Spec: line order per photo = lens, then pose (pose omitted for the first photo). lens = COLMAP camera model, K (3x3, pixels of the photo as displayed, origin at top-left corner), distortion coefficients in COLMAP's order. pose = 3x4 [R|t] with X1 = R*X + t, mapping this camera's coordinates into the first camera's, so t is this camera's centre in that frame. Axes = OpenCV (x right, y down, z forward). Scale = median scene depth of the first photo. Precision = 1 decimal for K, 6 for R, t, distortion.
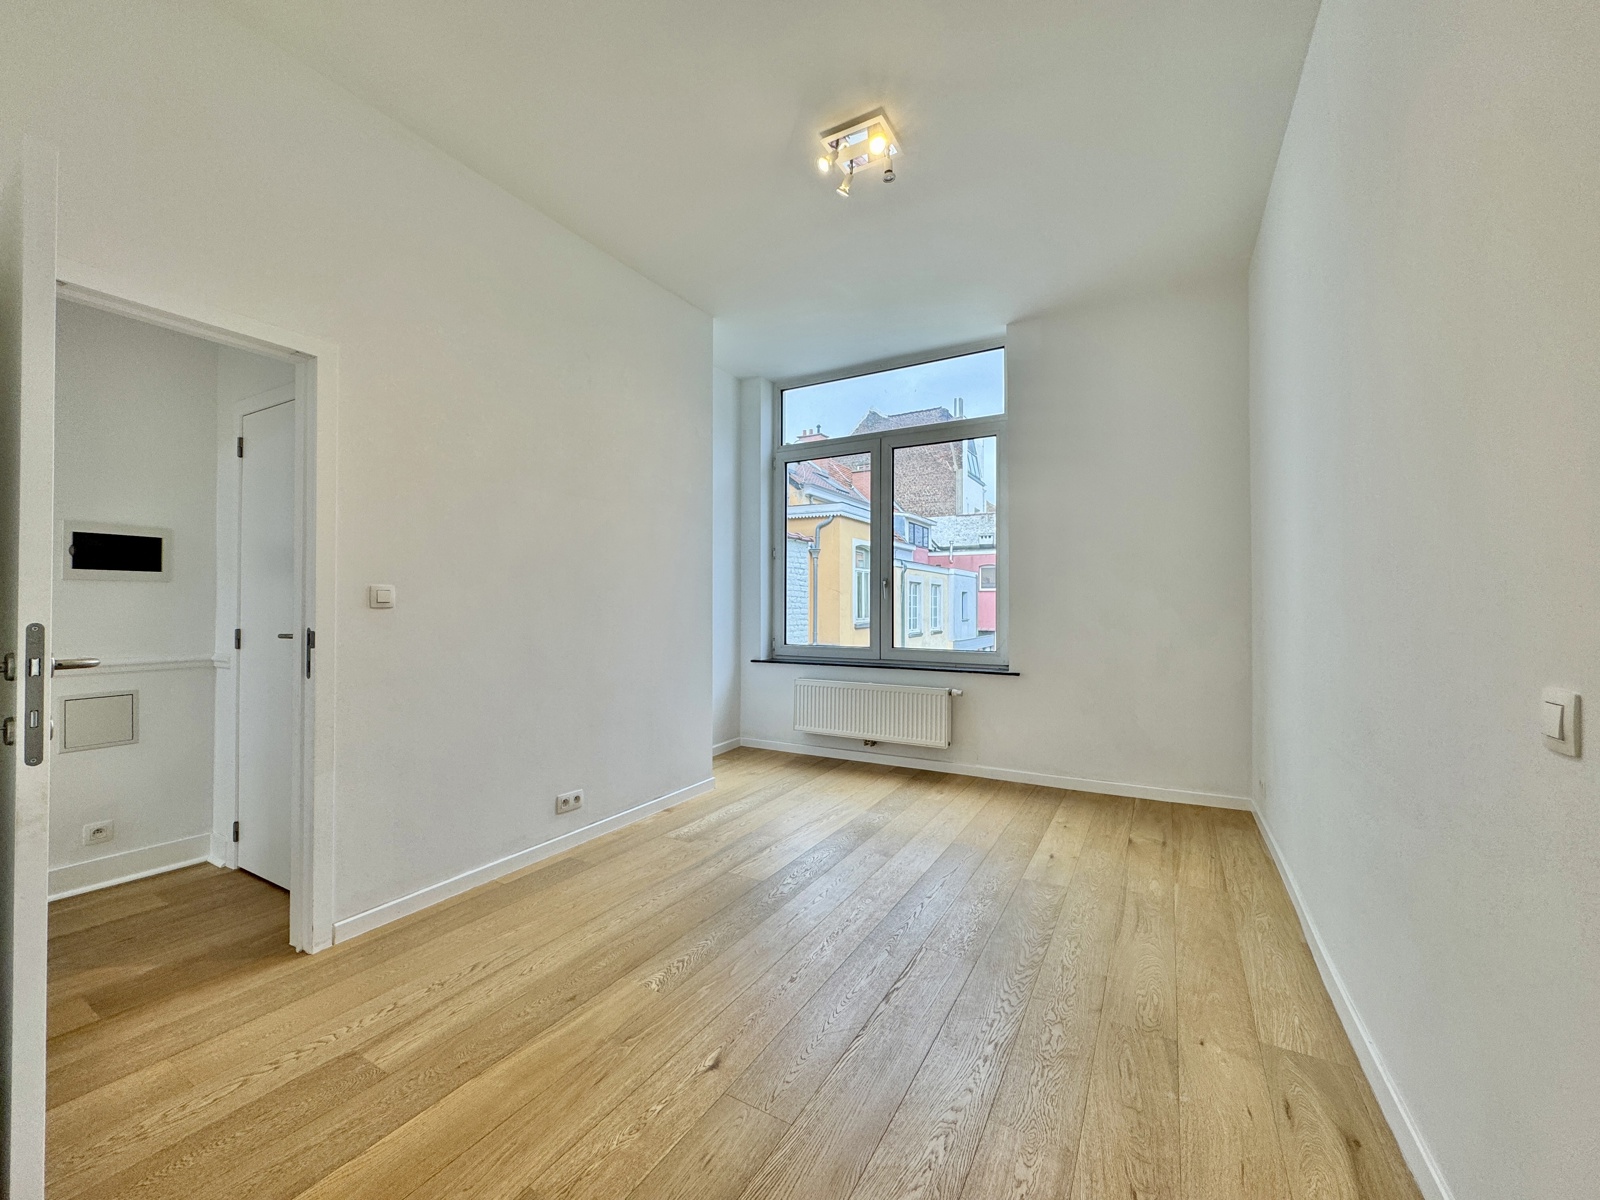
lens RADIAL K [[635.0, 0, 792.8], [0, 635.0, 607.7], [0, 0, 1]] dist [-0.001392, -0.000174]
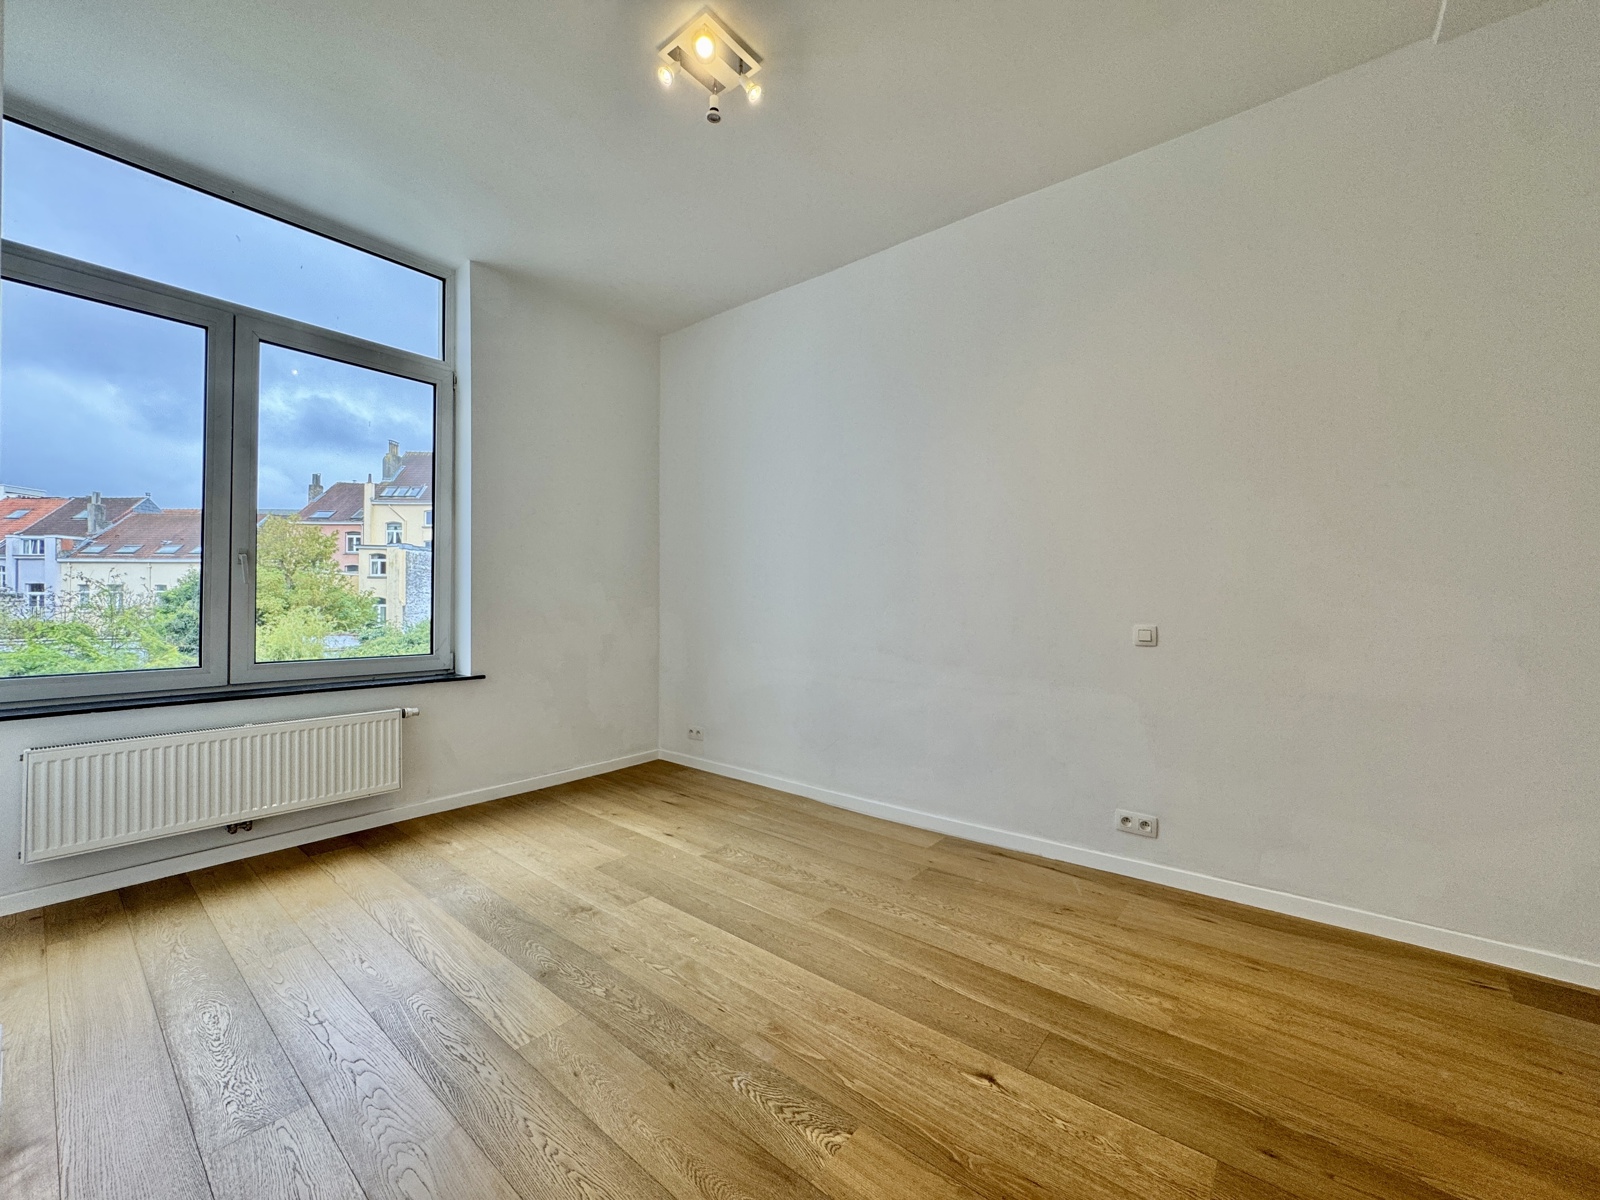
lens RADIAL K [[635.0, 0, 804.8], [0, 635.0, 602.1], [0, 0, 1]] dist [-0.001392, -0.000174]
pose [[0.150993, 0.002350, 0.988532, -0.490027], [-0.002277, 0.999995, -0.002029, 0.005156], [-0.988532, -0.001944, 0.150997, 0.501369]]
